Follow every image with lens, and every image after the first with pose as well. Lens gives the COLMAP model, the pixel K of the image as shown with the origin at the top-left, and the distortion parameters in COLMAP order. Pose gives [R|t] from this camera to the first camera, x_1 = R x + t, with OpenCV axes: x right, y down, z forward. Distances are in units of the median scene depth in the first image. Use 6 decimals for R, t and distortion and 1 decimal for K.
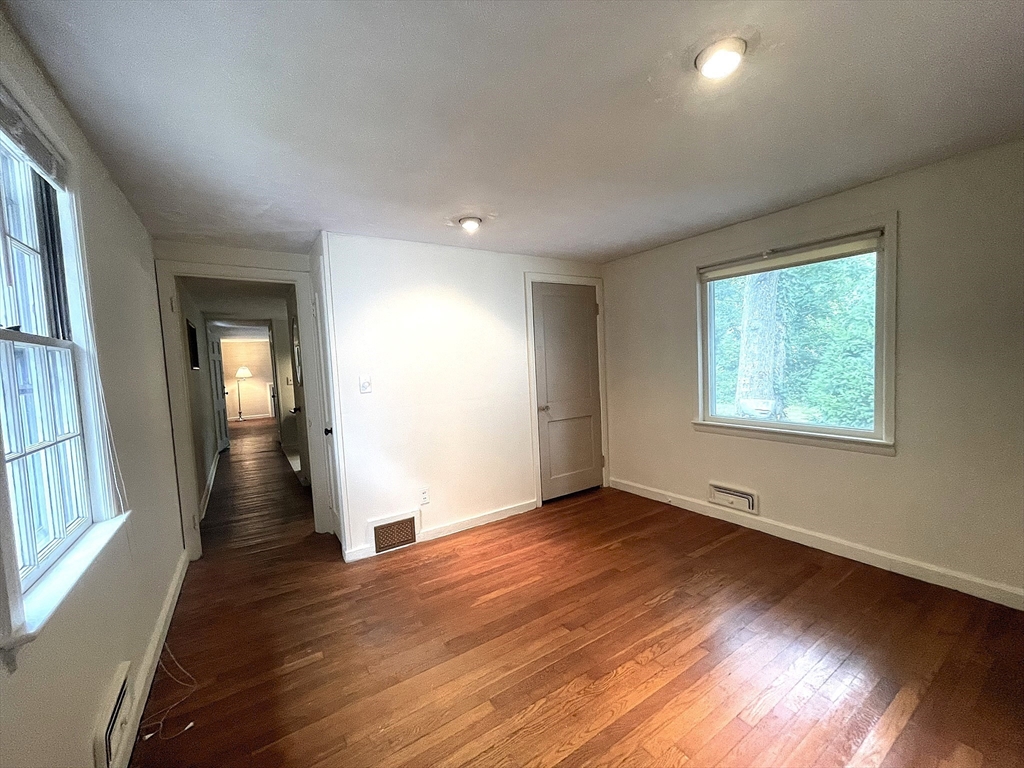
lens RADIAL K [[412.9, 0, 508.4], [0, 412.9, 382.3], [0, 0, 1]] dist [-0.000853, 0.000415]
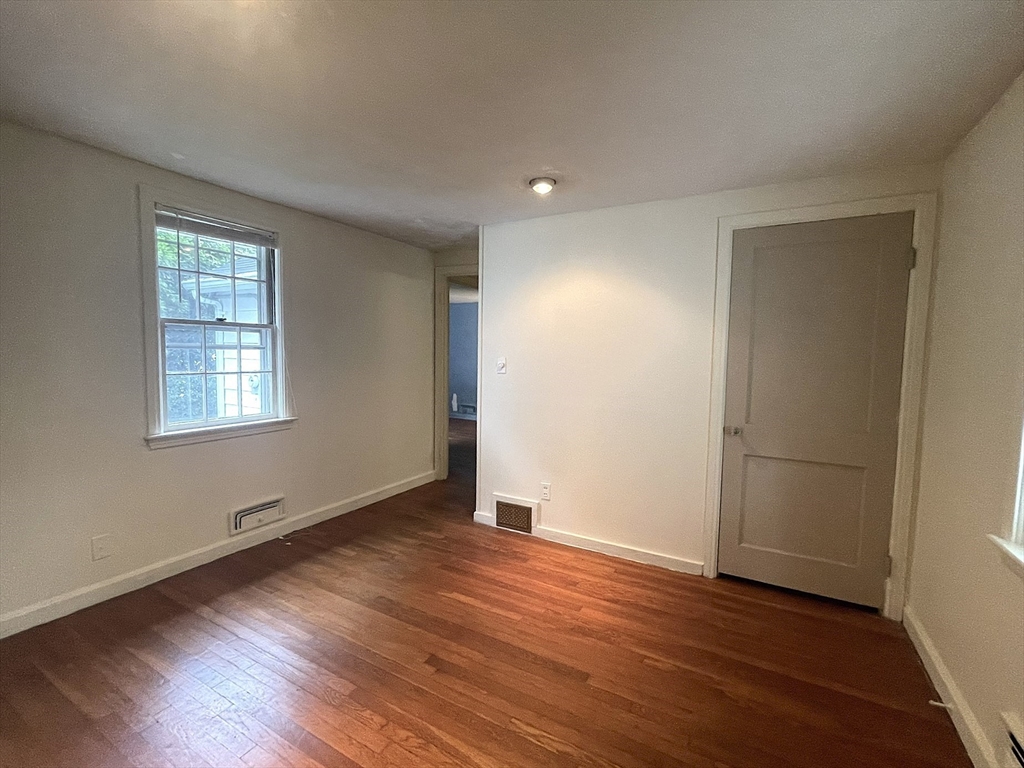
lens RADIAL K [[458.6, 0, 510.5], [0, 458.6, 385.9], [0, 0, 1]] dist [-0.001224, -0.001007]
pose [[0.459861, 0.118315, -0.880074, 0.646154], [-0.086104, 0.992355, 0.088418, -0.045814], [0.883807, 0.035118, 0.466532, 0.443204]]
